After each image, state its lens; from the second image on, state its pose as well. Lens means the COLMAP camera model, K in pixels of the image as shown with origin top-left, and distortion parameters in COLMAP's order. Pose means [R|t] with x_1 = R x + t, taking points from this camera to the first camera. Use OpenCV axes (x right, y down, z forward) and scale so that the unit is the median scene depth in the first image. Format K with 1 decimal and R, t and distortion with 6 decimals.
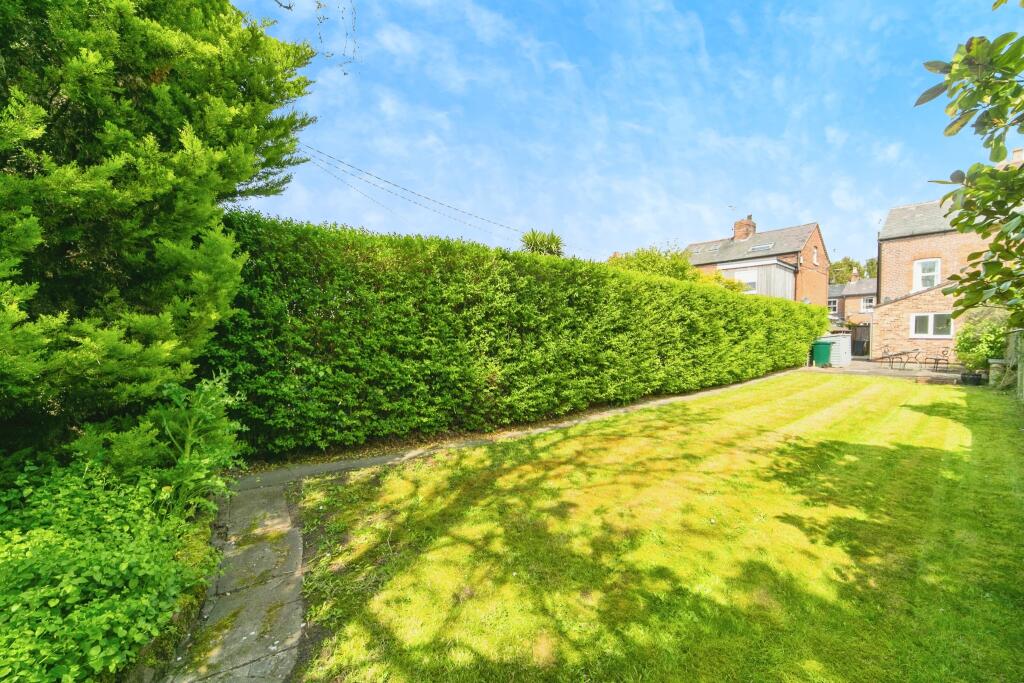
lens RADIAL K [[413.7, 0, 510.5], [0, 413.7, 340.3], [0, 0, 1]] dist [0.002041, 0.000098]
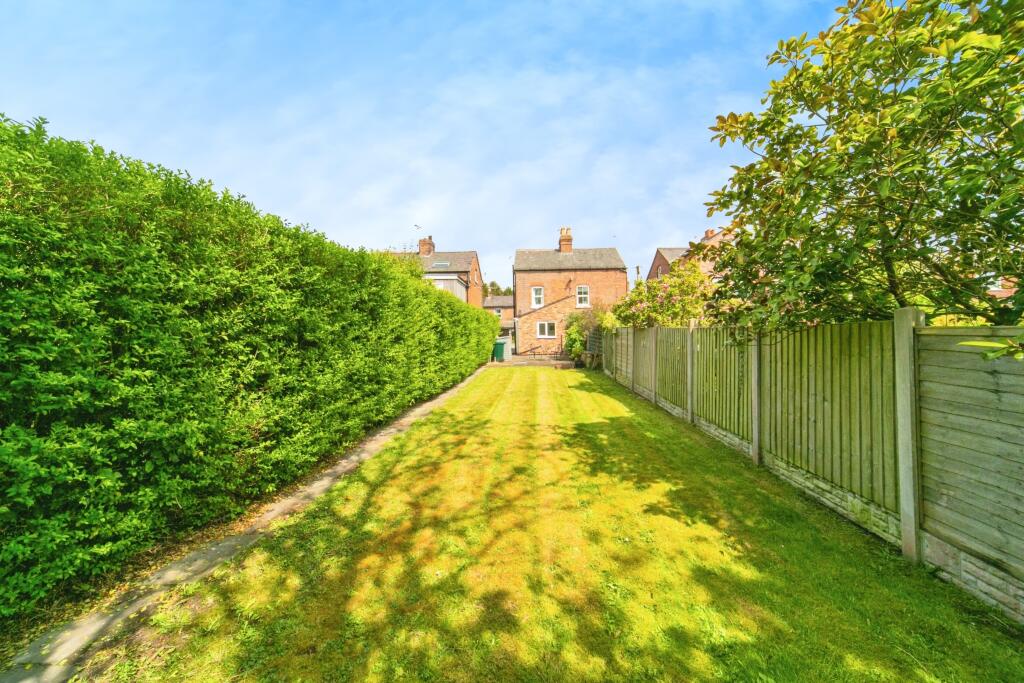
lens RADIAL K [[372.0, 0, 512.4], [0, 372.0, 322.6], [0, 0, 1]] dist [-0.001471, -0.000219]
pose [[0.650619, 0.011109, 0.759323, -0.237851], [0.021426, 0.999226, -0.032977, -0.038558], [-0.759102, 0.037725, 0.649877, 0.392486]]
